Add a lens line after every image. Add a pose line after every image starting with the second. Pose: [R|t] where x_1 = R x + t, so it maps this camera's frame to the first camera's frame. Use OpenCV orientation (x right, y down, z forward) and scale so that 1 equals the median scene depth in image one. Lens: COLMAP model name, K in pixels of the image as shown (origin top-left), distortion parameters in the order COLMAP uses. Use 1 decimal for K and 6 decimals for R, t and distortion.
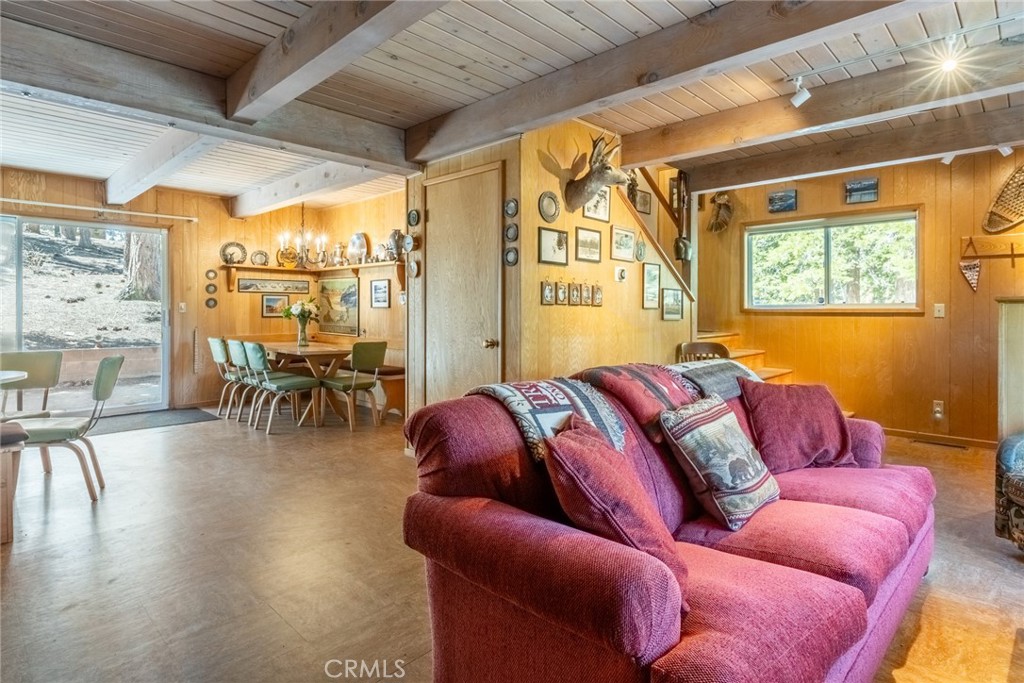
lens RADIAL K [[546.9, 0, 505.2], [0, 546.9, 314.0], [0, 0, 1]] dist [-0.001776, -0.002830]
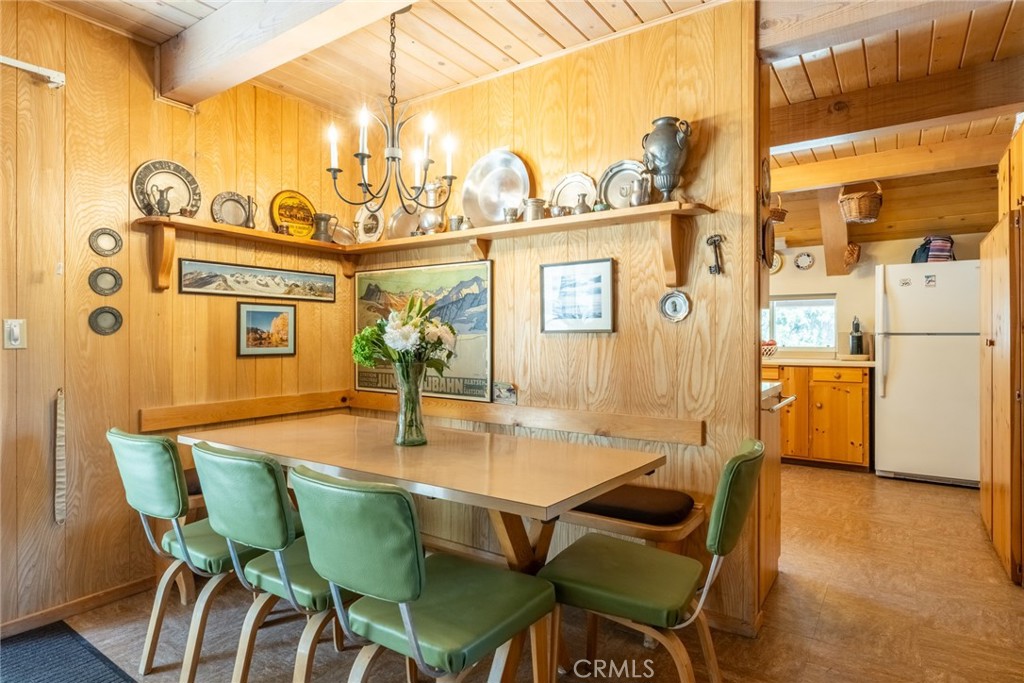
lens RADIAL K [[569.7, 0, 509.1], [0, 569.7, 341.5], [0, 0, 1]] dist [-0.017068, 0.003836]
pose [[0.985706, -0.005847, 0.168371, -0.331181], [0.006499, 0.999973, -0.003325, -0.003322], [-0.168347, 0.004372, 0.985718, 0.575438]]
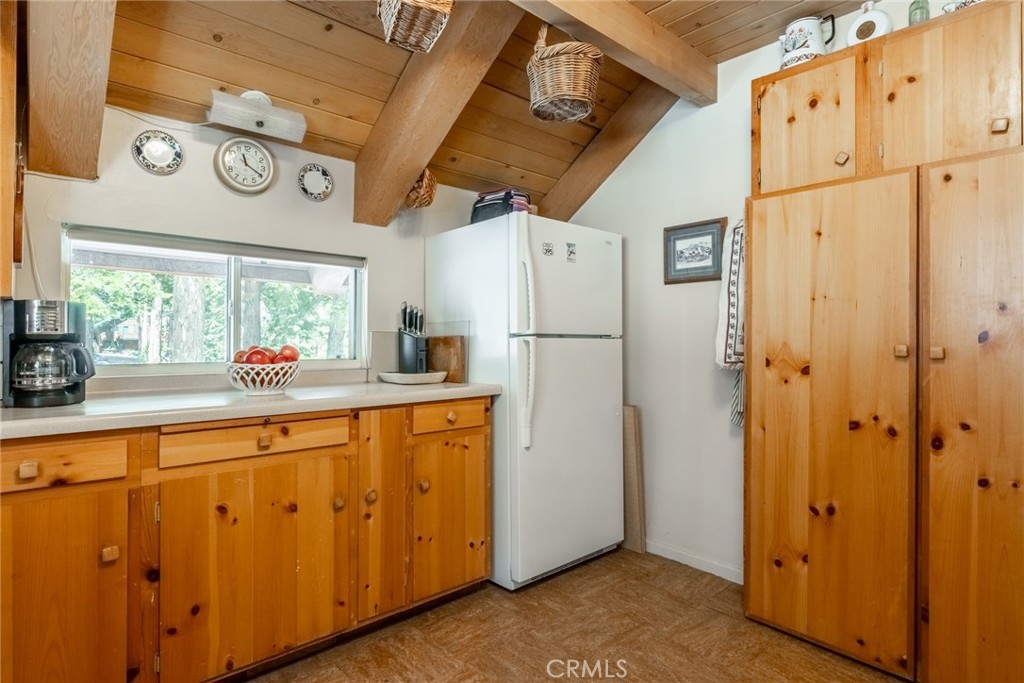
lens RADIAL K [[546.9, 0, 515.2], [0, 546.9, 338.7], [0, 0, 1]] dist [-0.001776, -0.002830]
pose [[0.064016, 0.000355, 0.997949, -0.251105], [0.008375, 0.999965, -0.000893, -0.005823], [-0.997914, 0.008415, 0.064011, 0.819098]]
